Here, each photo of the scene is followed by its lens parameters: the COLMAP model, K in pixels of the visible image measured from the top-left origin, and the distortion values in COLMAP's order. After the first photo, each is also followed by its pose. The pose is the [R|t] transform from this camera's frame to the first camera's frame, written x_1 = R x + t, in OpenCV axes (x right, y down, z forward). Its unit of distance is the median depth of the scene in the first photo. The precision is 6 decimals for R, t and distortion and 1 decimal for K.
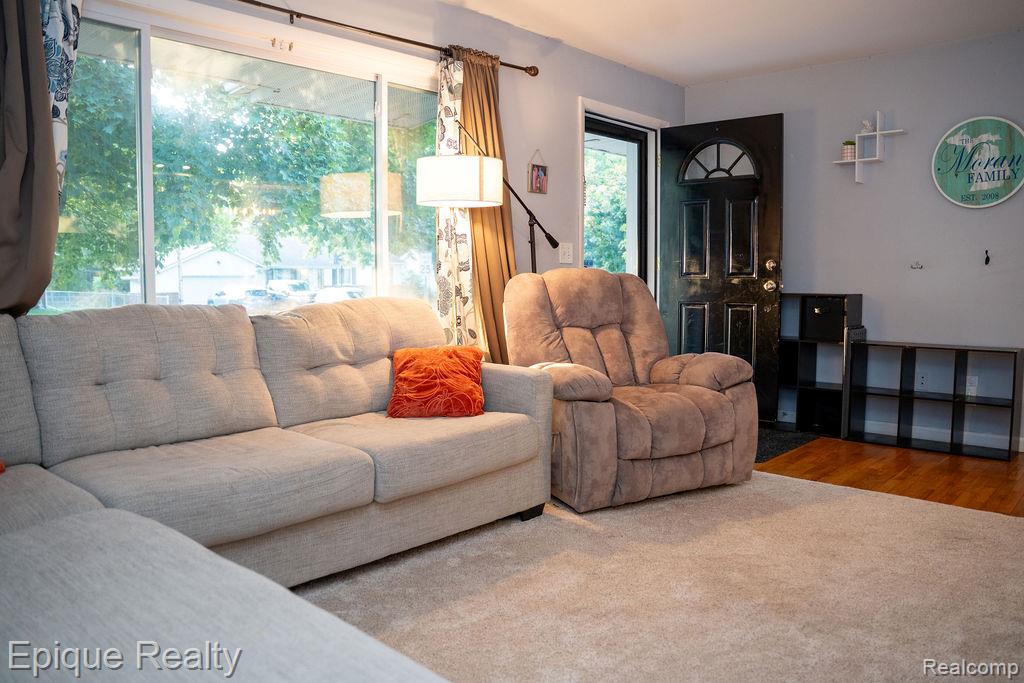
lens RADIAL K [[708.3, 0, 510.2], [0, 708.3, 349.0], [0, 0, 1]] dist [-0.170782, 0.122135]
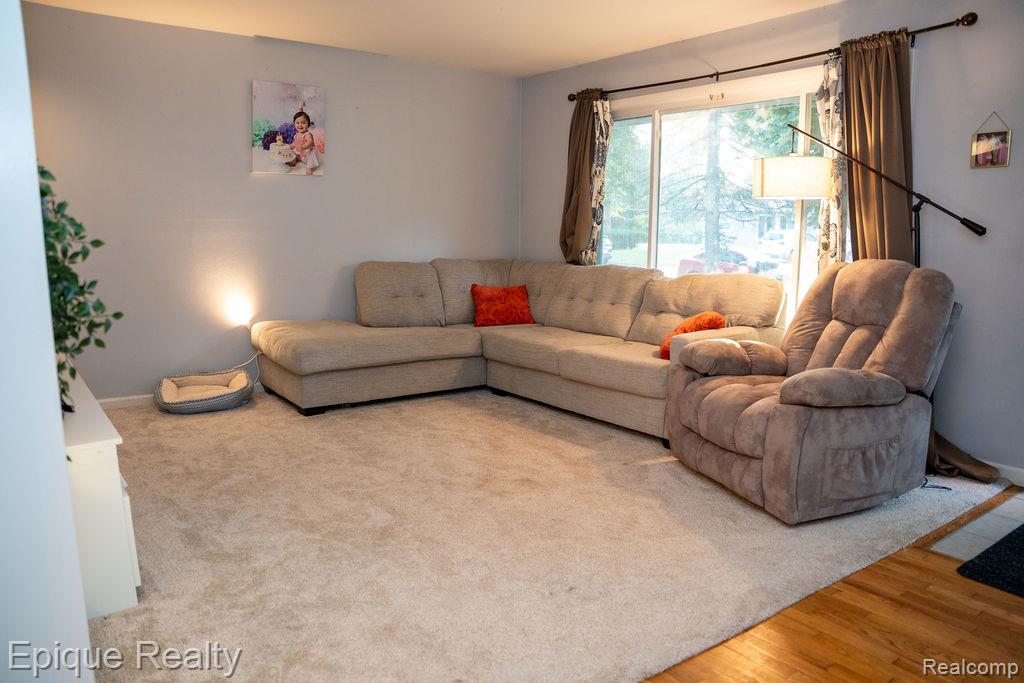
lens RADIAL K [[708.3, 0, 510.2], [0, 708.3, 349.0], [0, 0, 1]] dist [-0.170782, 0.122135]
pose [[-0.147706, 0.157628, -0.976389, 1.074159], [-0.119719, 0.977109, 0.175855, -0.104712], [0.981759, 0.142868, -0.125454, 0.701187]]
